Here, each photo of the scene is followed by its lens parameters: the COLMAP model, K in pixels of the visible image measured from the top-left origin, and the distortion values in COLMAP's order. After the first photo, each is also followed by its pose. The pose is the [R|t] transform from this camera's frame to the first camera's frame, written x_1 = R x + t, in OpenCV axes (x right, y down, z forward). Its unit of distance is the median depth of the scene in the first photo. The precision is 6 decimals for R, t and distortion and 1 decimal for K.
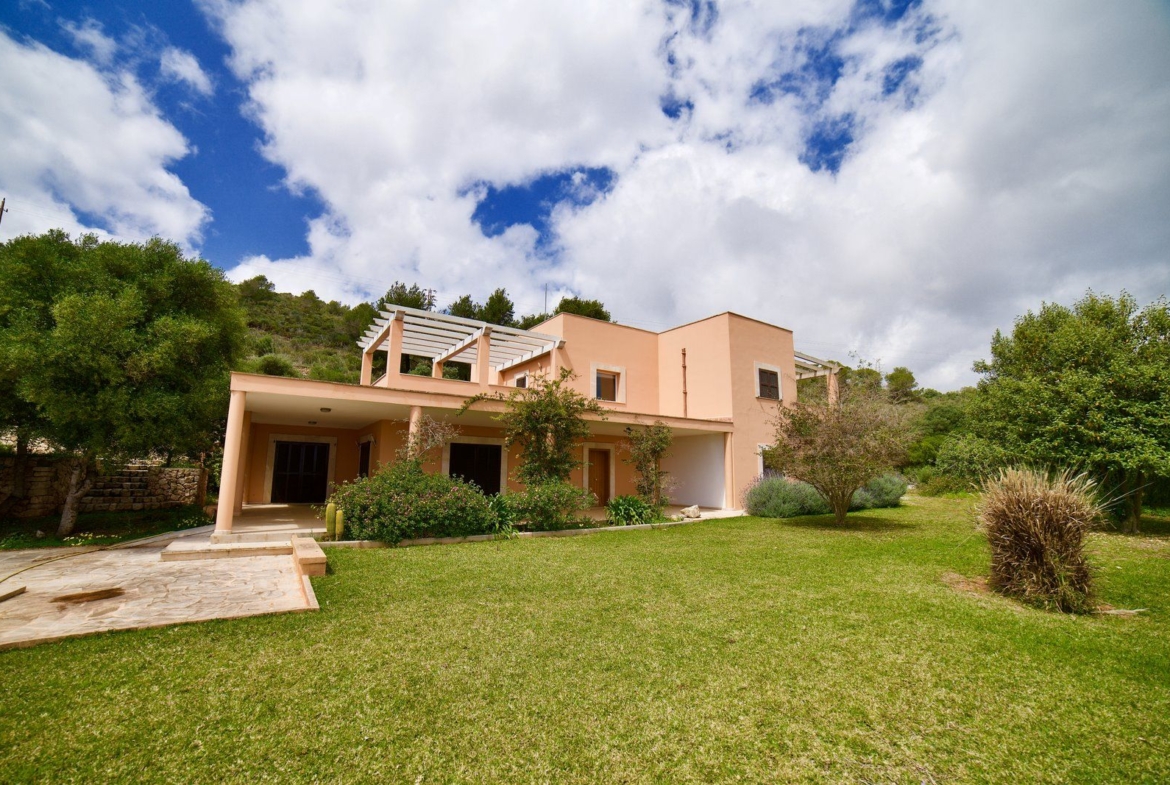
lens RADIAL K [[489.6, 0, 564.5], [0, 489.6, 391.7], [0, 0, 1]] dist [-0.053174, 0.010587]
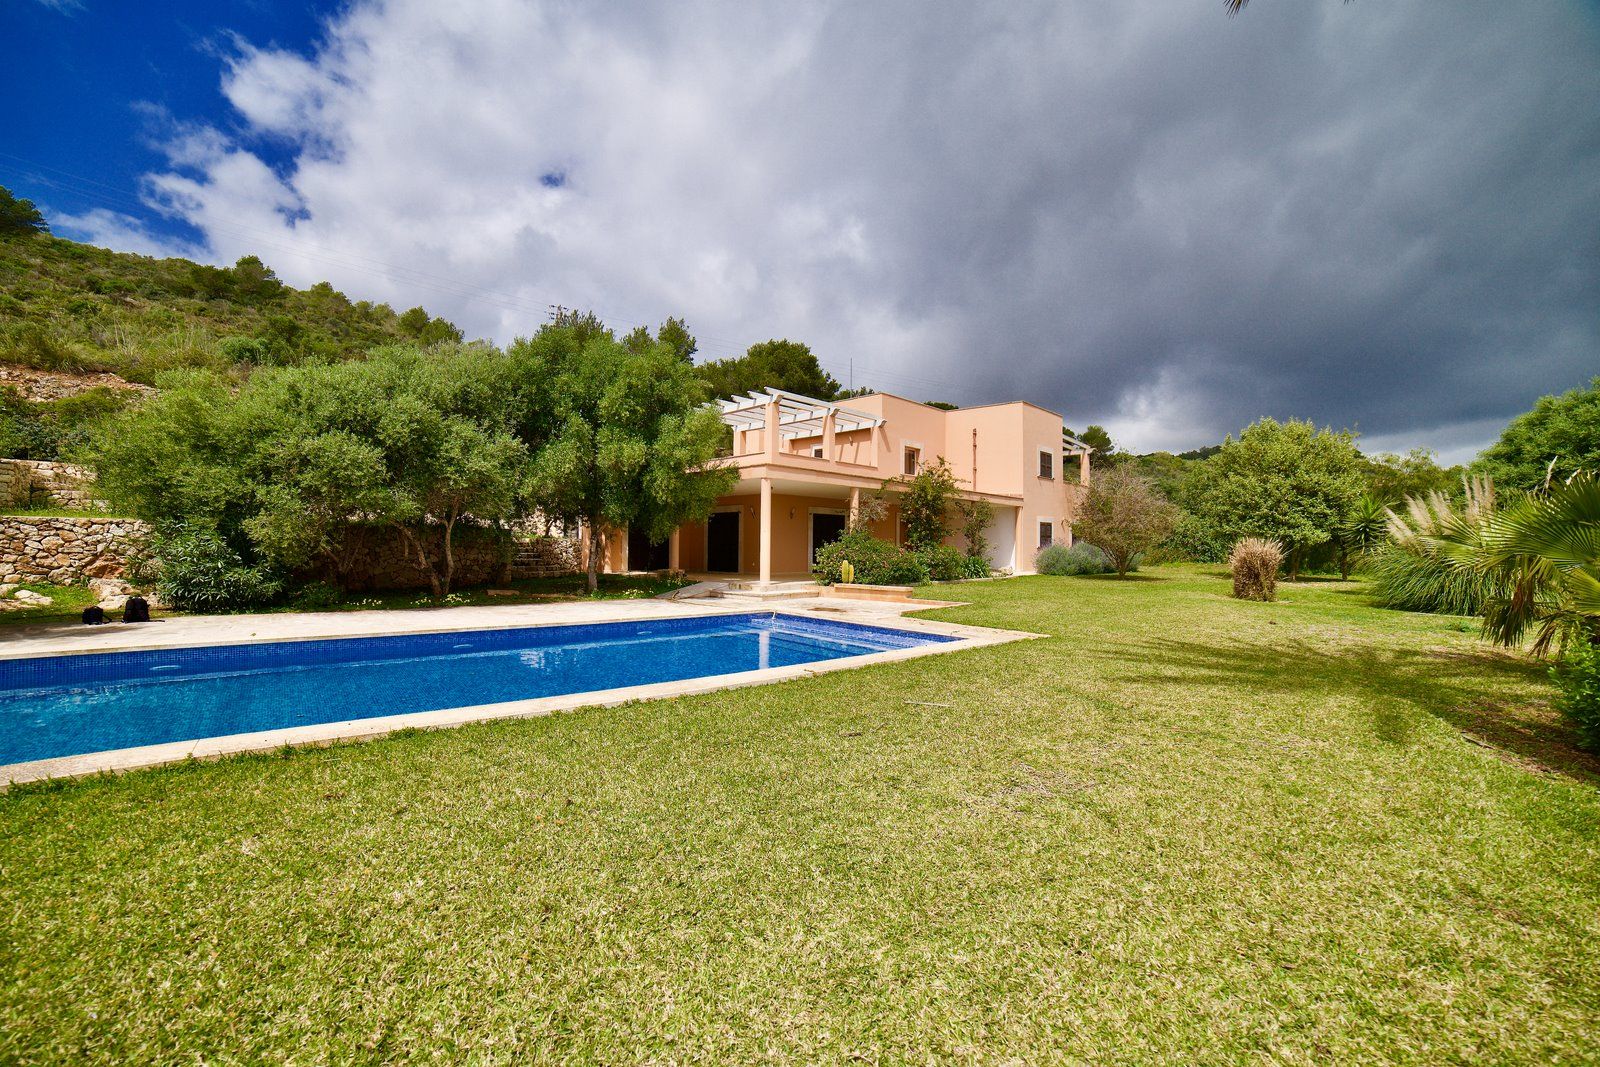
lens RADIAL K [[669.5, 0, 792.1], [0, 669.5, 544.6], [0, 0, 1]] dist [-0.053174, 0.010587]
pose [[0.976900, 0.000791, 0.213694, -0.473666], [-0.035641, 0.986590, 0.159281, -0.055079], [-0.210702, -0.163218, 0.963828, -0.392908]]
